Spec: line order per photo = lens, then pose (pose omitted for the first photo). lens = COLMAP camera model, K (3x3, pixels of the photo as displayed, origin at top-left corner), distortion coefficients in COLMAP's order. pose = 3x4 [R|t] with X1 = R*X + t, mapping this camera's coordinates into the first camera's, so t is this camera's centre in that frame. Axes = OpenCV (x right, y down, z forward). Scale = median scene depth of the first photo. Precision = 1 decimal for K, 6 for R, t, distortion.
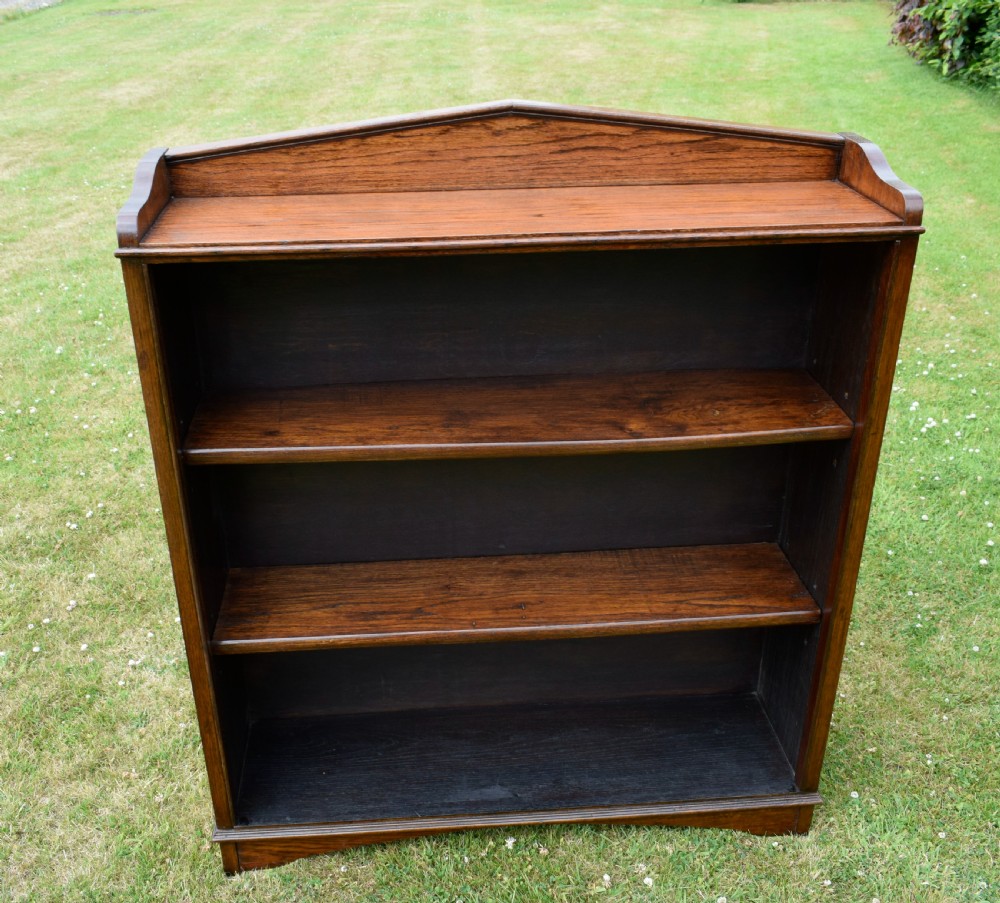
lens RADIAL K [[1042.2, 0, 471.1], [0, 1042.2, 455.5], [0, 0, 1]] dist [-0.023241, 0.010656]
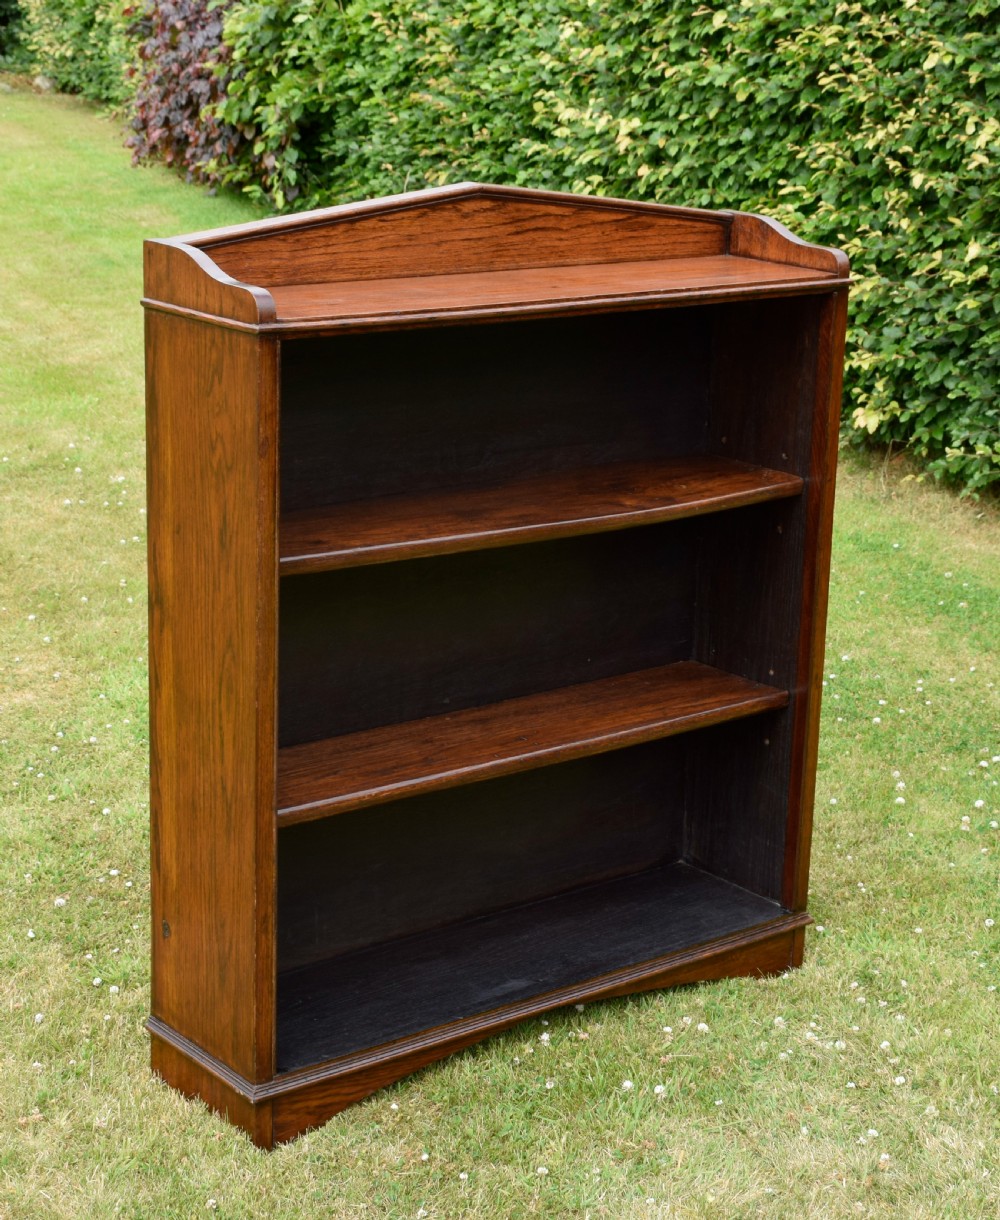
lens RADIAL K [[2351.1, 0, 527.5], [0, 2351.1, 617.4], [0, 0, 1]] dist [-0.020765, -0.005889]
pose [[0.814263, -0.117371, 0.568506, -1.190331], [0.225025, 0.966591, -0.122743, 0.325975], [-0.535106, 0.227873, 0.813471, -0.709397]]
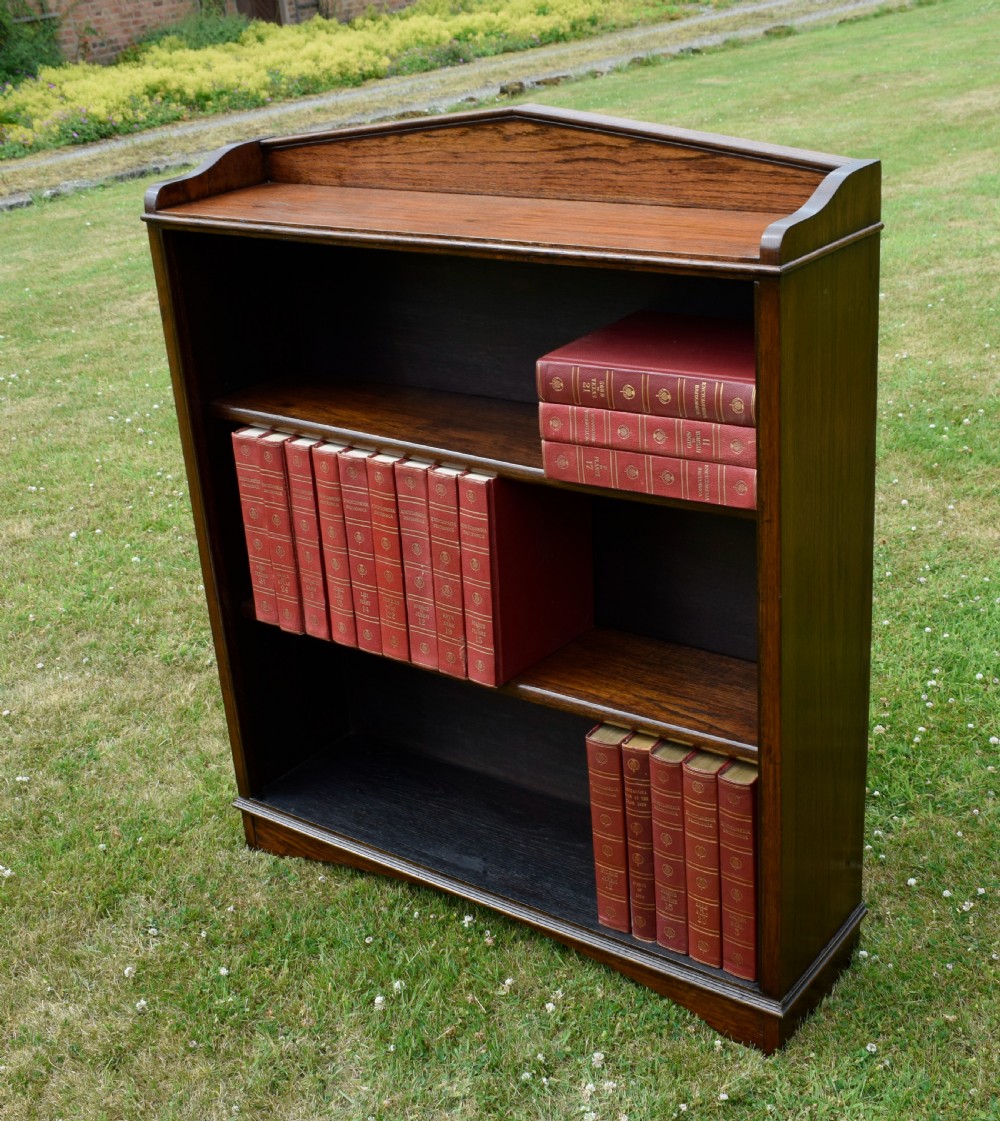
lens RADIAL K [[1511.1, 0, 531.9], [0, 1511.1, 563.2], [0, 0, 1]] dist [-0.017338, -0.028602]
pose [[0.770592, 0.217936, -0.598908, 0.941781], [-0.242551, 0.969287, 0.040631, 0.008017], [0.589369, 0.113956, 0.799786, -0.053512]]
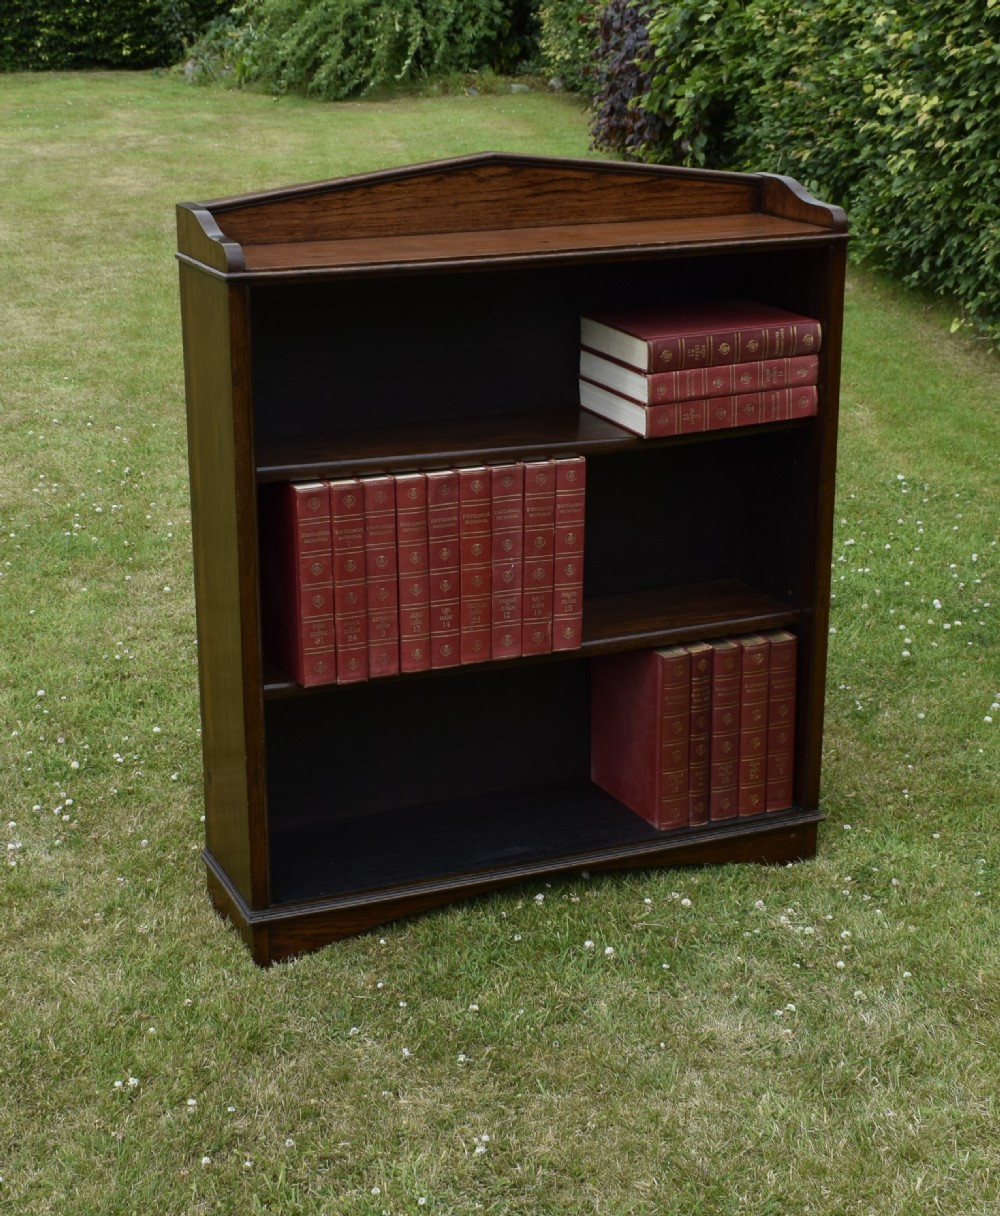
lens RADIAL K [[2004.1, 0, 395.3], [0, 2004.1, 609.2], [0, 0, 1]] dist [-0.032542, 0.040759]
pose [[0.955946, -0.091206, 0.279012, -0.688217], [0.136761, 0.979425, -0.148404, 0.435812], [-0.259736, 0.180024, 0.948751, -0.906003]]
